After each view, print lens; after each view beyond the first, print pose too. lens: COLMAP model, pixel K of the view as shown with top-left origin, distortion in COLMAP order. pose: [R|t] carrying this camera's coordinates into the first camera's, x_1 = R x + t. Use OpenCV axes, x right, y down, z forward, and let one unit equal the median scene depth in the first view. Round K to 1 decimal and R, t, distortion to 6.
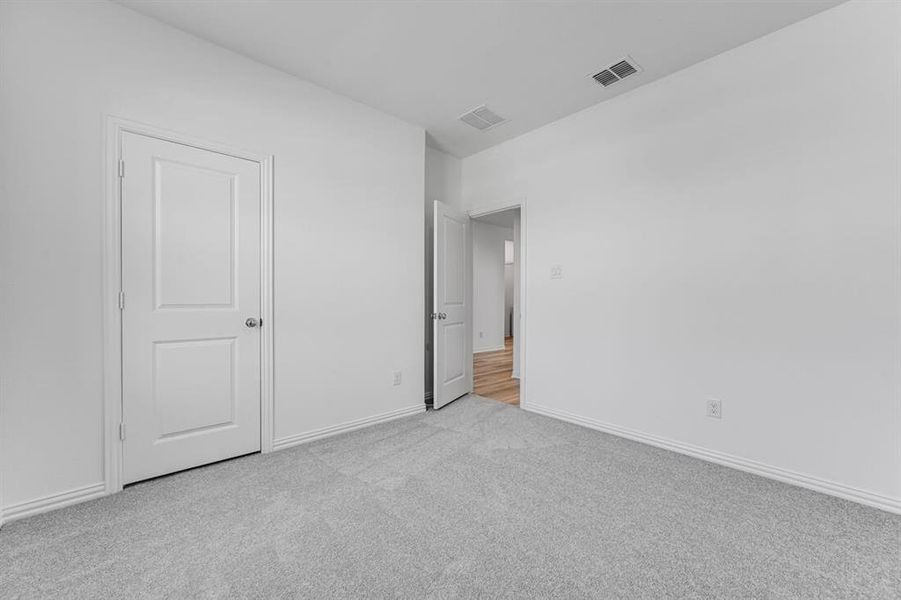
lens RADIAL K [[368.0, 0, 455.5], [0, 368.0, 301.9], [0, 0, 1]] dist [0.000228, 0.000125]
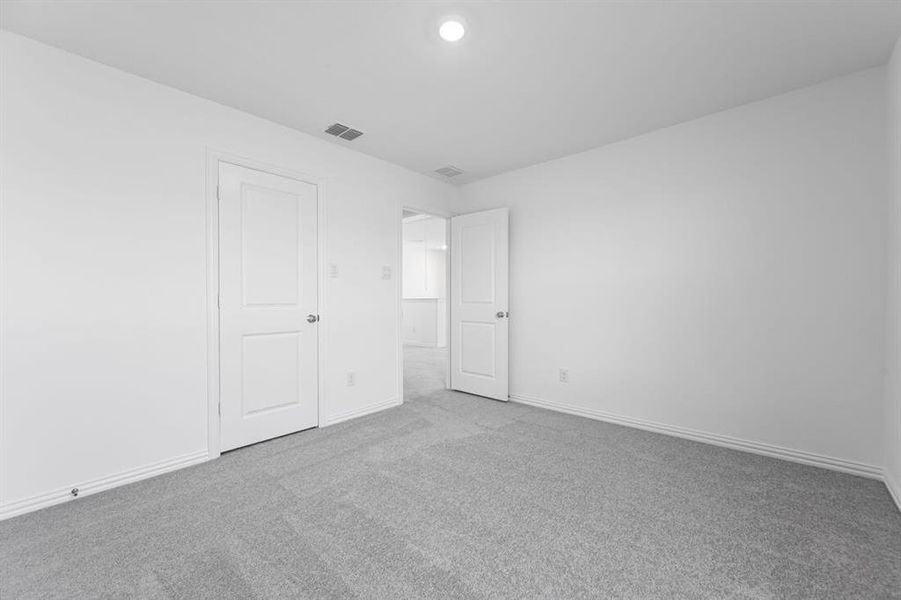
lens RADIAL K [[368.0, 0, 446.0], [0, 368.0, 298.8], [0, 0, 1]] dist [0.000228, 0.000125]
pose [[0.996027, 0.001114, 0.089050, -0.243717], [-0.000911, 0.999997, -0.002319, -0.006925], [-0.089052, 0.002229, 0.996024, -0.250397]]
